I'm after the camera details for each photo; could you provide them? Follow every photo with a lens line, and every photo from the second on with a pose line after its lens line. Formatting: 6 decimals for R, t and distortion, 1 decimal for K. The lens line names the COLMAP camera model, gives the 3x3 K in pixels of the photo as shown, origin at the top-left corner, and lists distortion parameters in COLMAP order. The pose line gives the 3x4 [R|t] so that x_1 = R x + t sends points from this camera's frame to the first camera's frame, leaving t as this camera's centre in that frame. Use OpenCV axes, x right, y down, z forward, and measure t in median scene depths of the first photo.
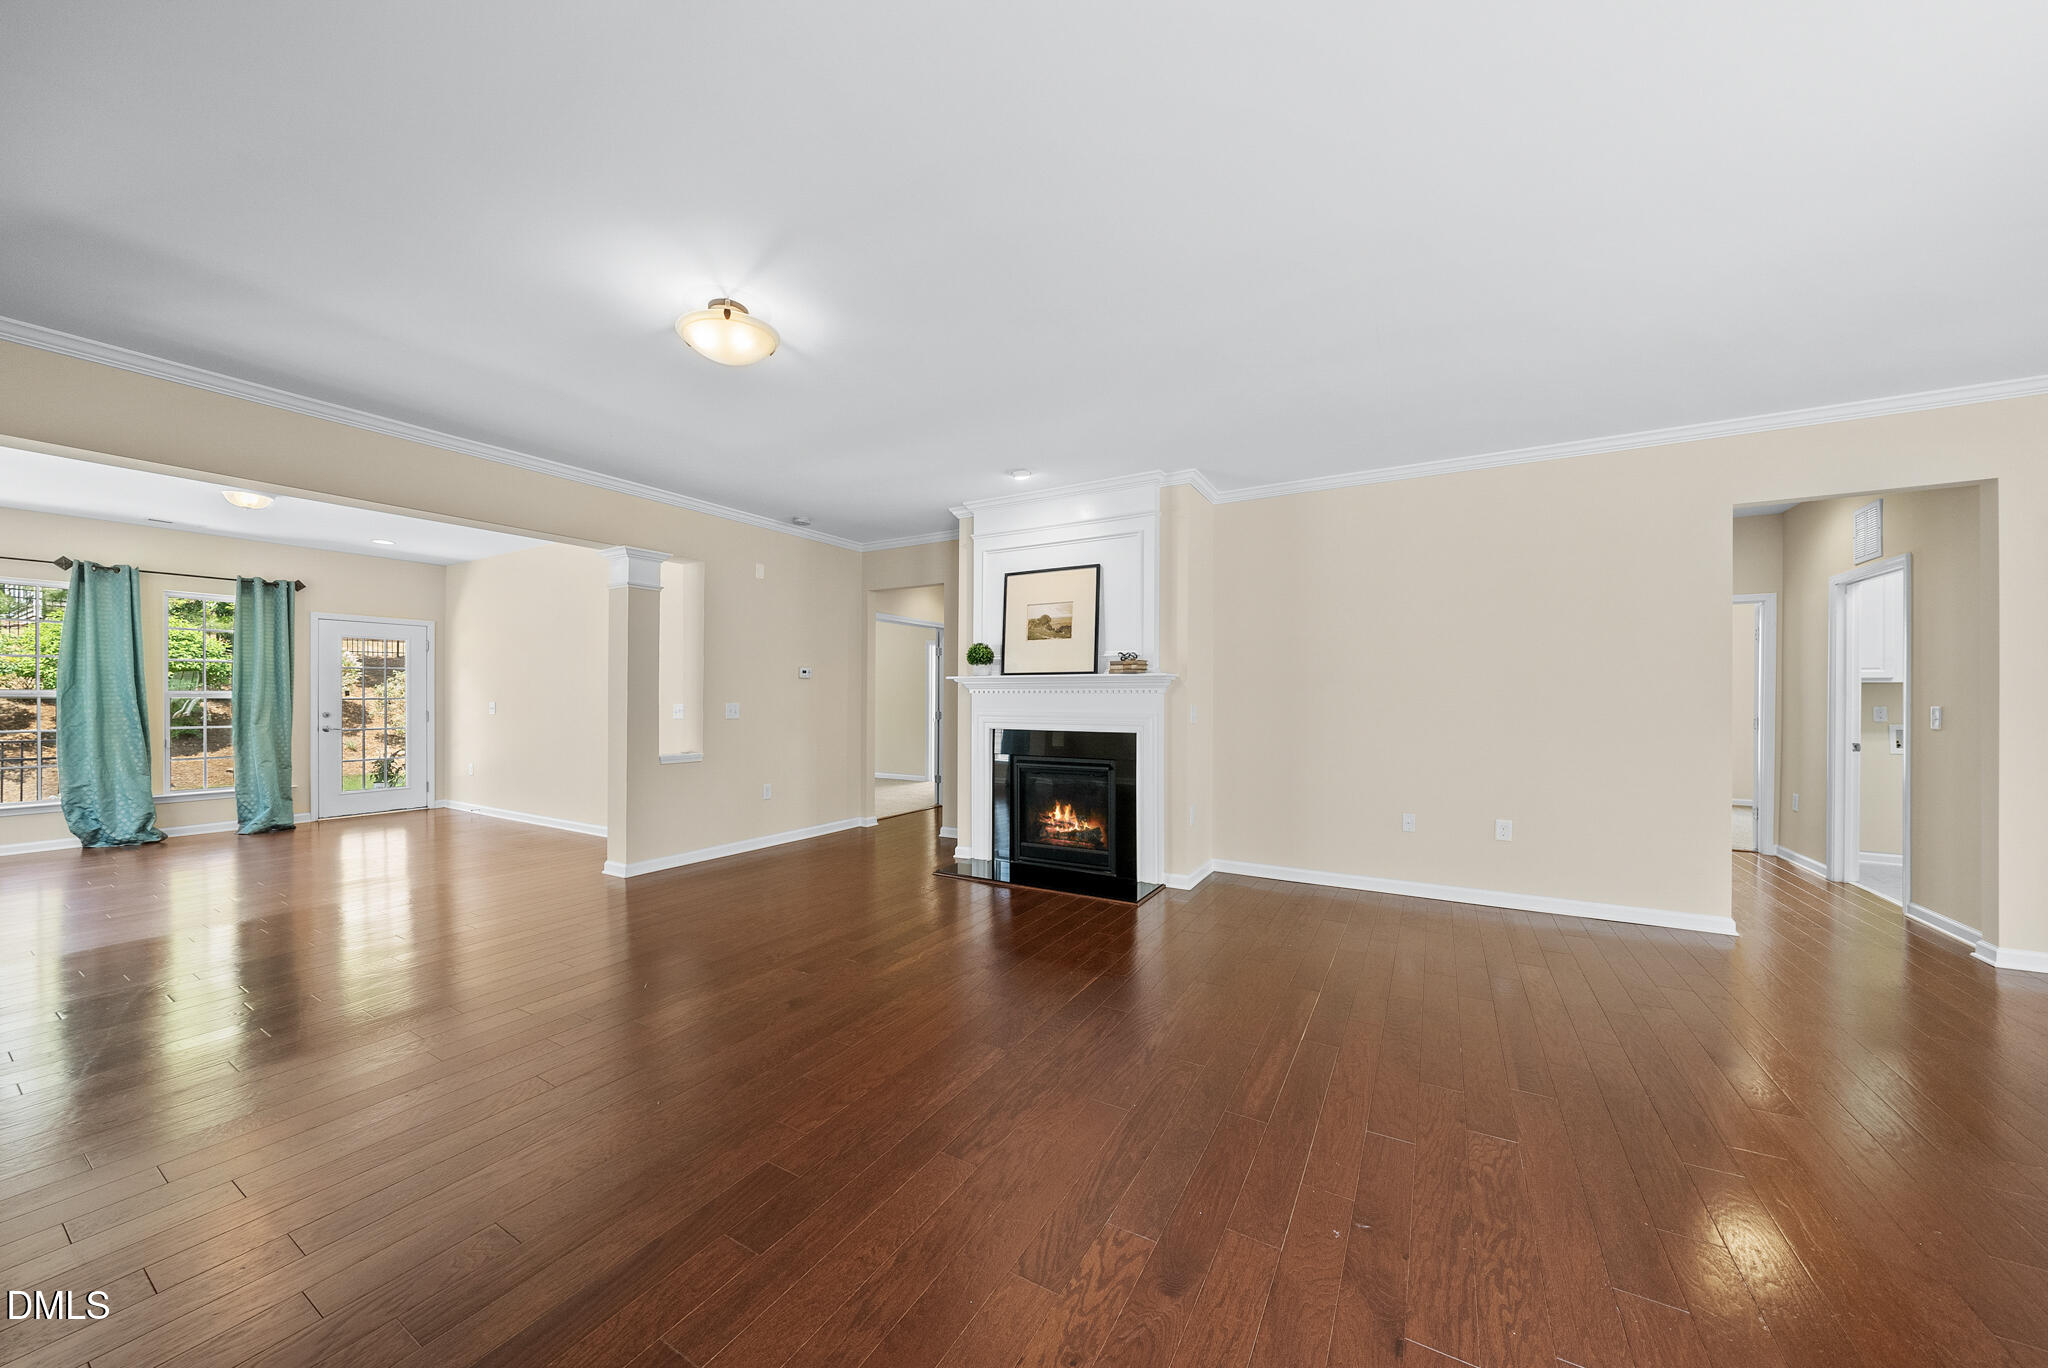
lens RADIAL K [[703.0, 0, 1006.2], [0, 703.0, 694.8], [0, 0, 1]] dist [-0.006819, -0.000203]
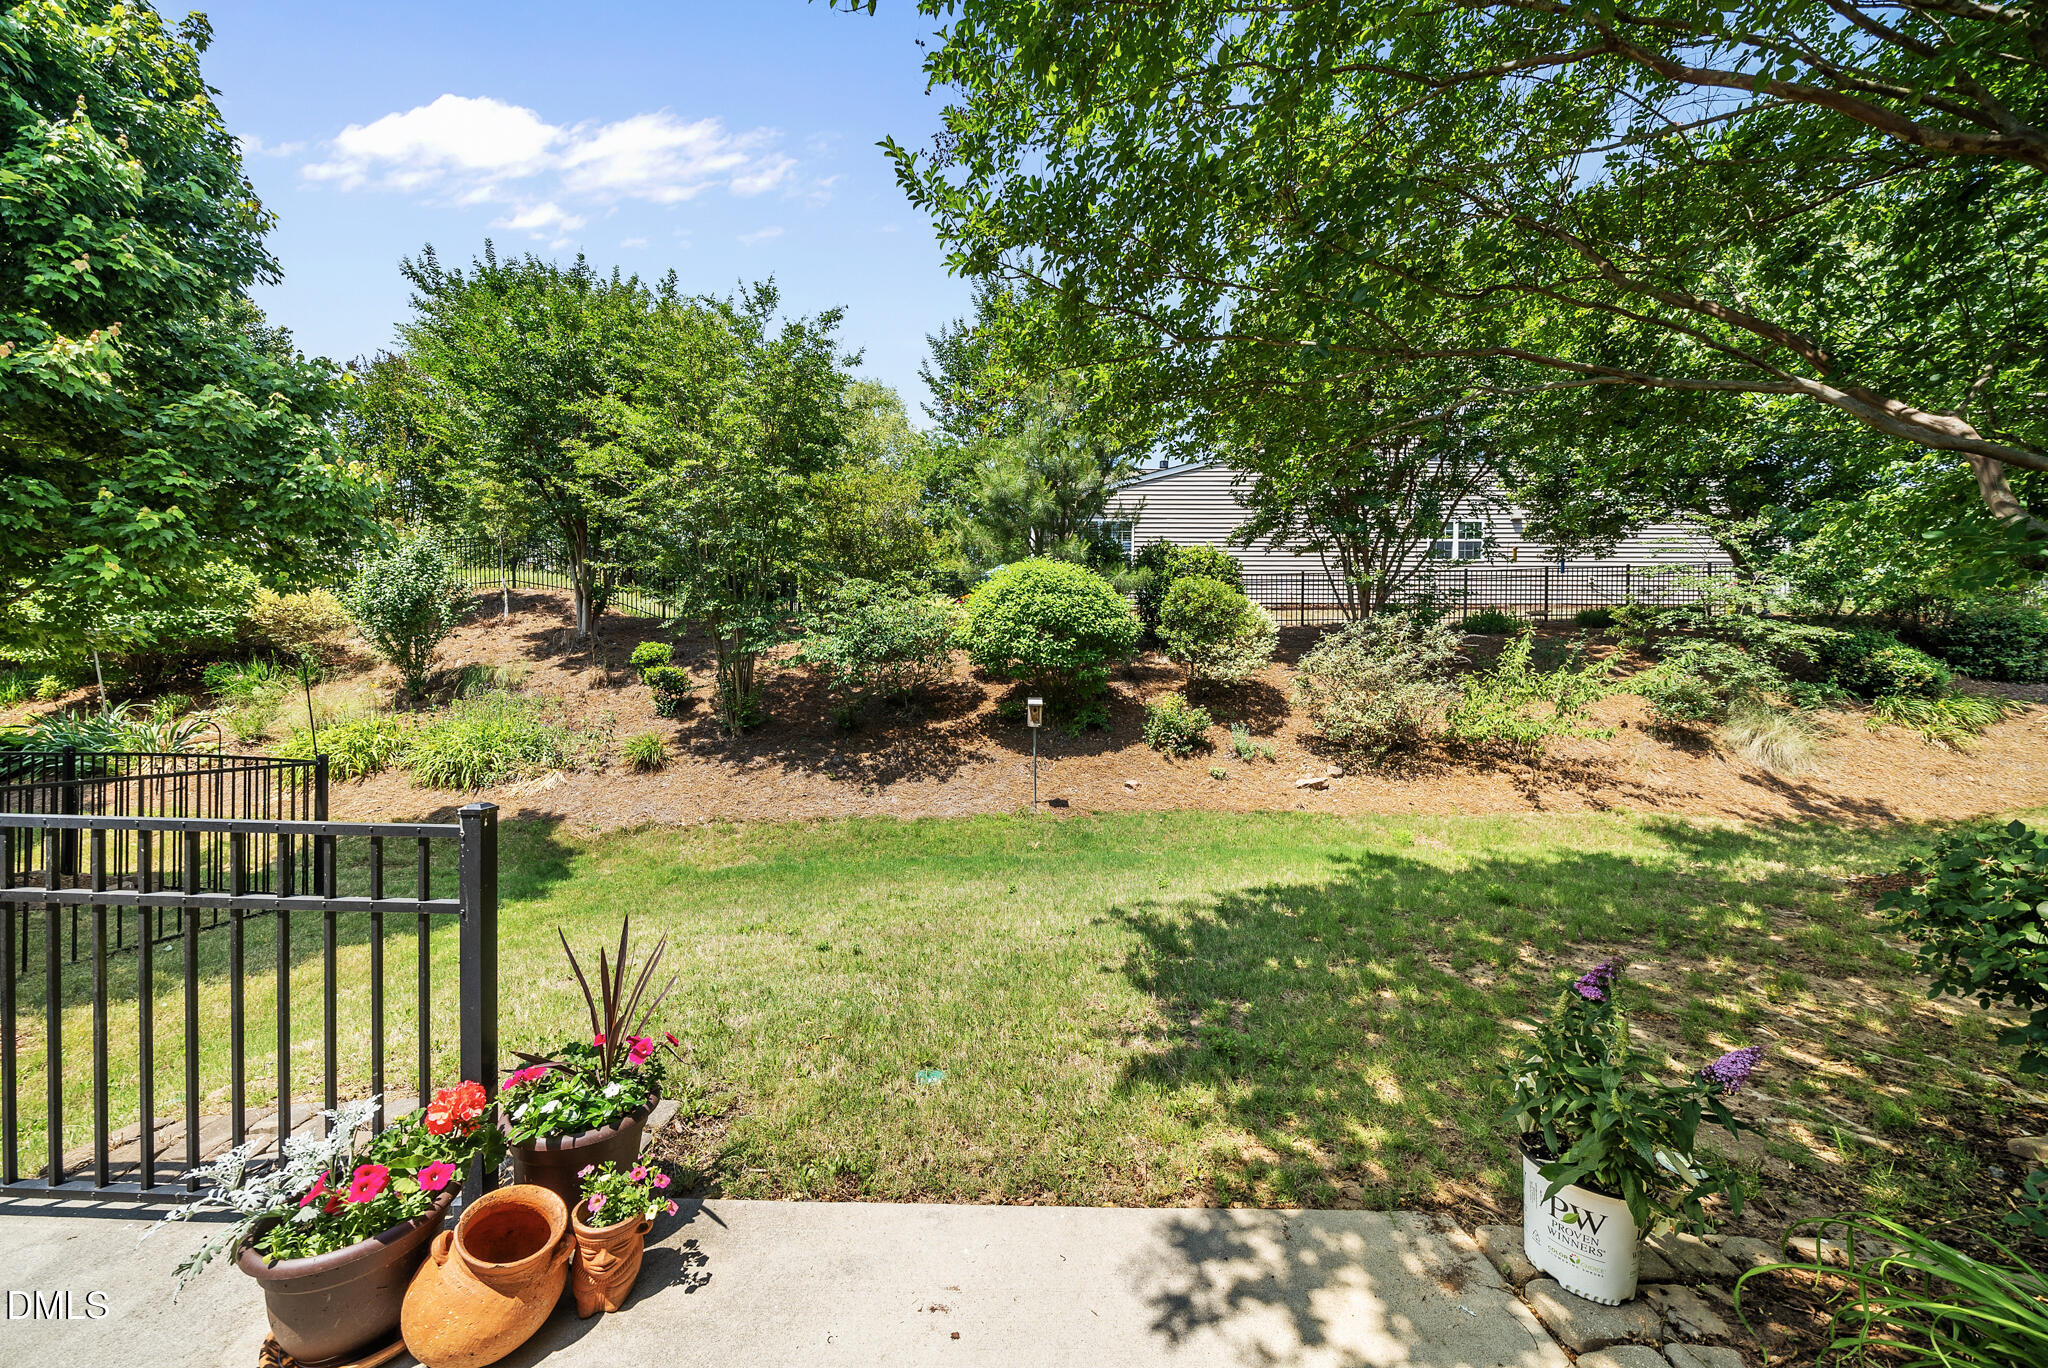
lens RADIAL K [[703.0, 0, 1019.5], [0, 703.0, 685.3], [0, 0, 1]] dist [-0.006819, -0.000203]
pose [[0.472607, 0.002721, -0.881269, -1.189379], [-0.004555, 0.999989, 0.000645, 0.028415], [0.881262, 0.003710, 0.472614, 1.224496]]
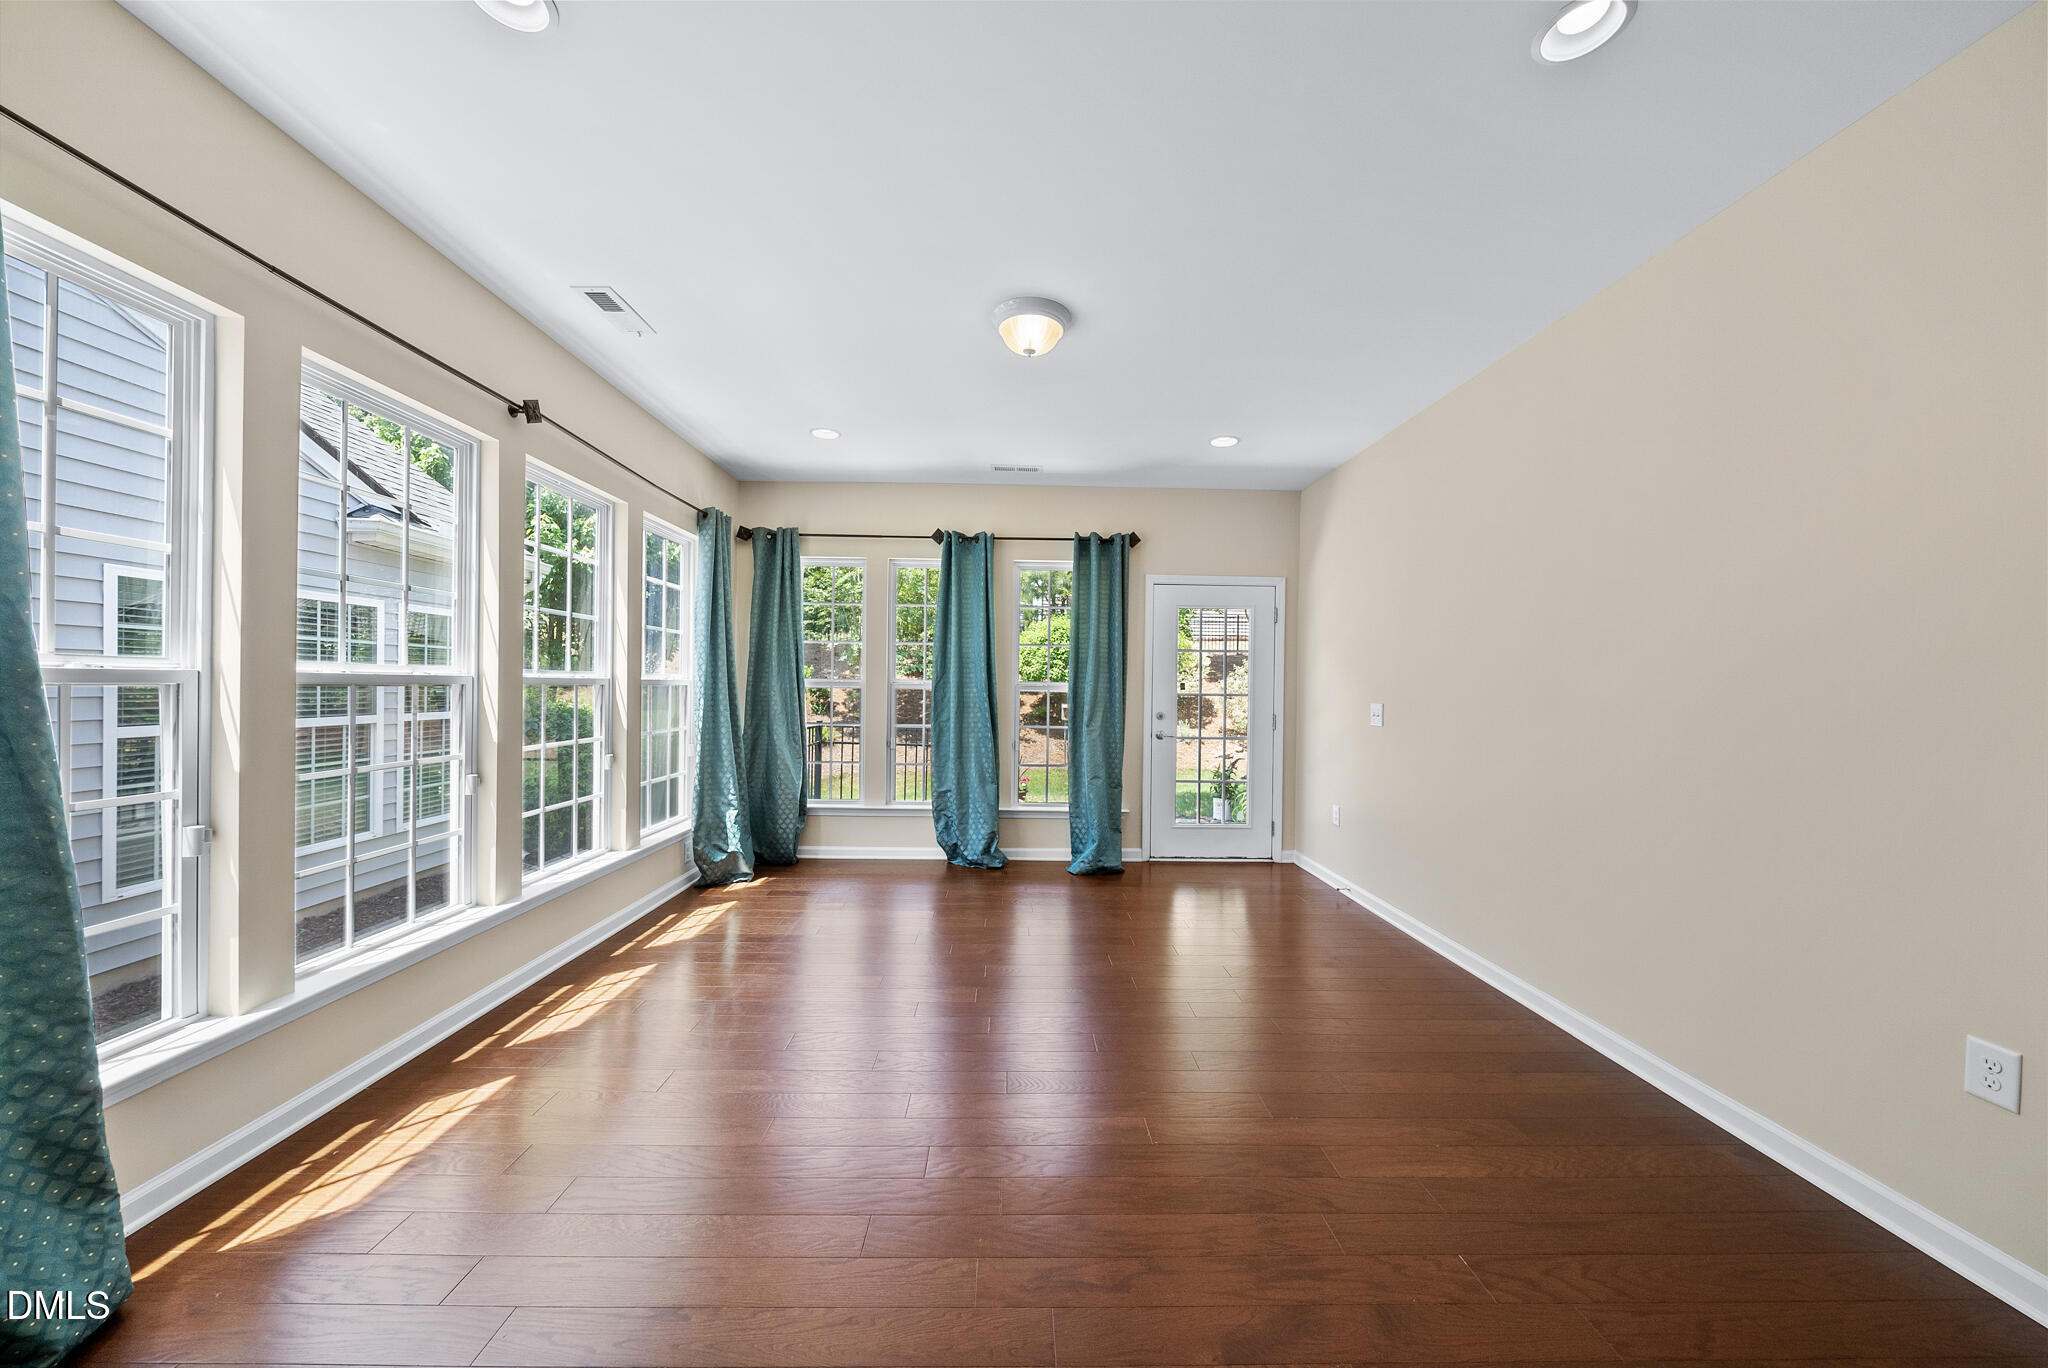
lens RADIAL K [[703.0, 0, 1019.6], [0, 703.0, 687.3], [0, 0, 1]] dist [-0.006819, -0.000203]
pose [[0.523622, 0.006759, -0.851924, -0.497673], [-0.012654, 0.999920, 0.000155, 0.000590], [0.851857, 0.010699, 0.523666, 0.572788]]
